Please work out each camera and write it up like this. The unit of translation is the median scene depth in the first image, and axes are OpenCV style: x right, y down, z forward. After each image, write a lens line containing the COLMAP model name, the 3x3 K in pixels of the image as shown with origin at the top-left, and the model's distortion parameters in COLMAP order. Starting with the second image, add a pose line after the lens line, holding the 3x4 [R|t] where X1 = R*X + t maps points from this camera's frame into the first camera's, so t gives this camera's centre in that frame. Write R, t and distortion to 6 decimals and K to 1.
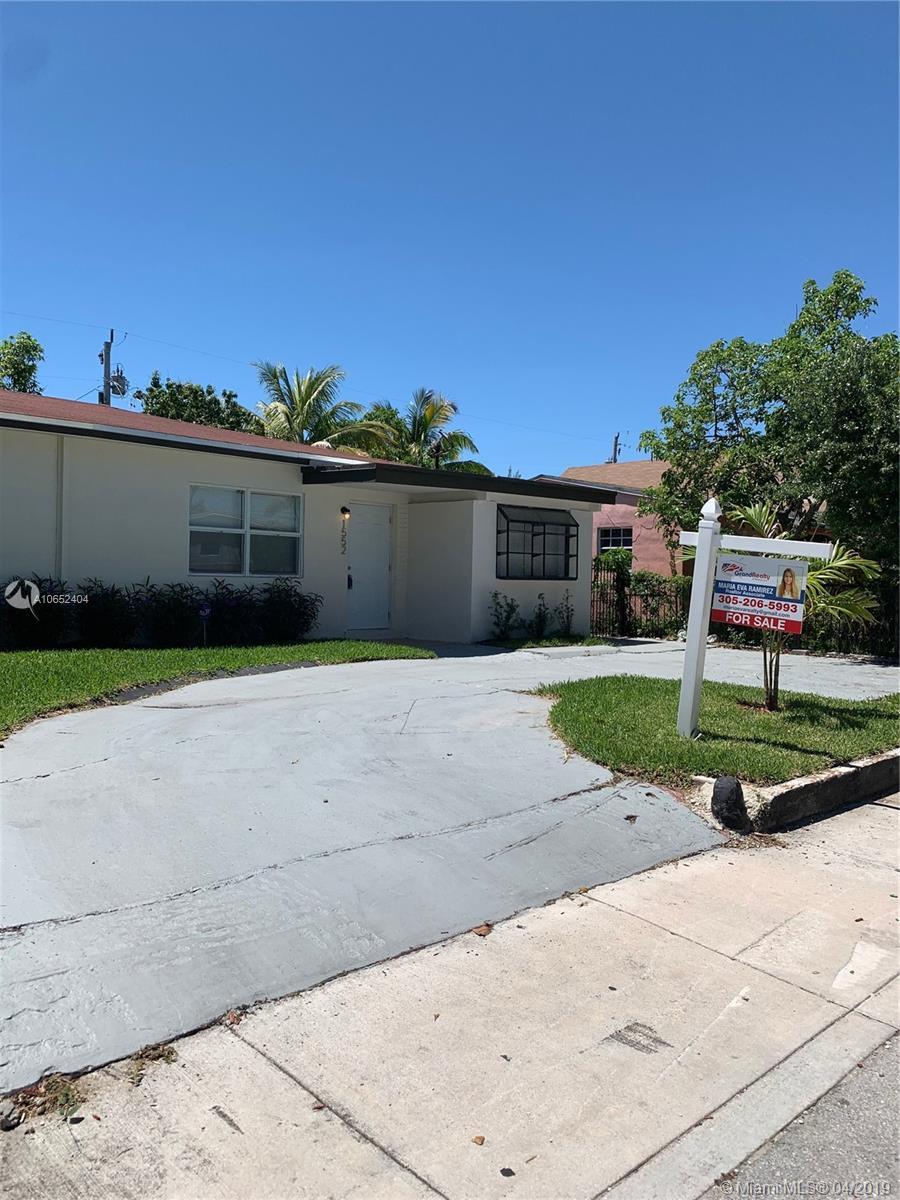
lens RADIAL K [[914.7, 0, 452.6], [0, 914.7, 596.2], [0, 0, 1]] dist [0.032590, -0.012422]
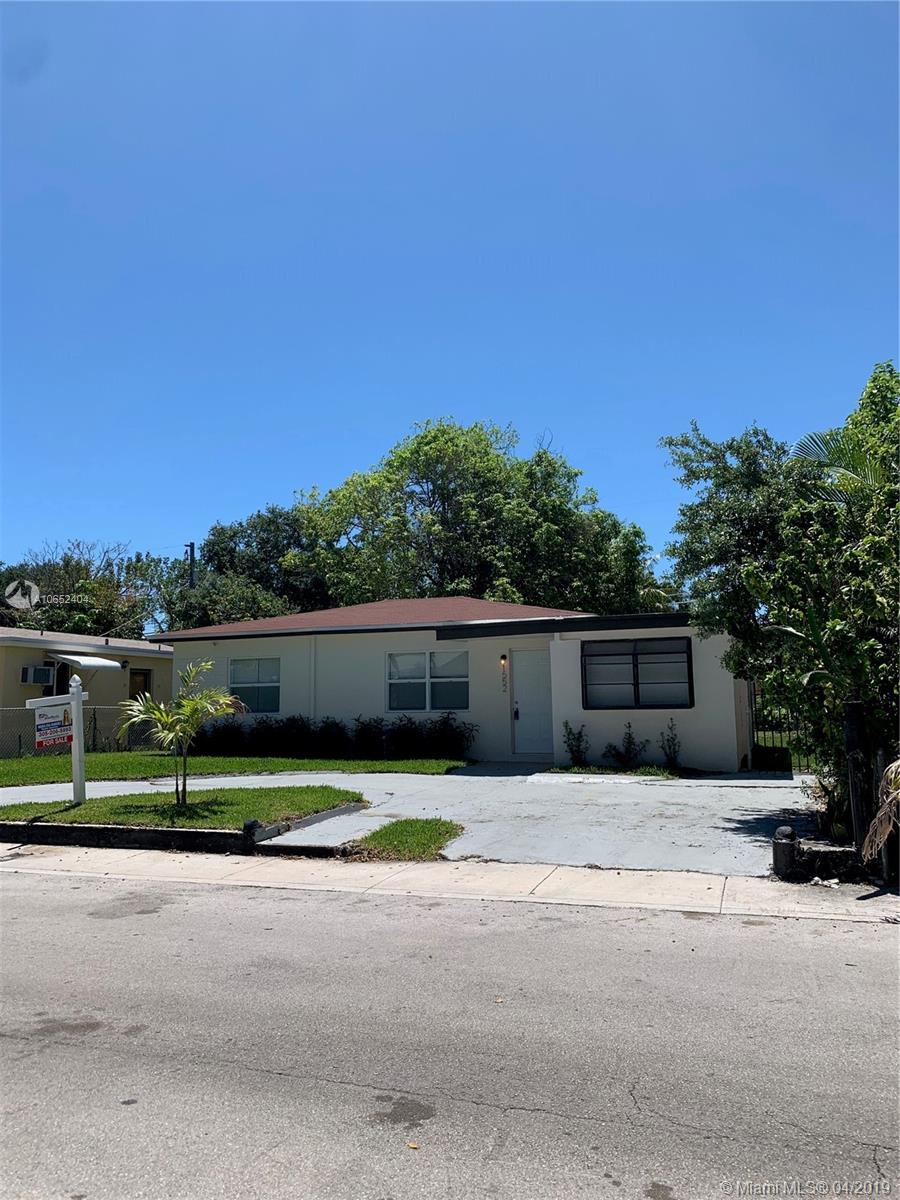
lens RADIAL K [[909.4, 0, 450.0], [0, 909.4, 600.0], [0, 0, 1]] dist [0.038605, -0.005553]
pose [[0.449617, -0.128222, -0.883970, 1.030125], [0.004266, 0.989940, -0.141424, 0.005562], [0.893211, 0.059815, 0.445641, 0.389521]]
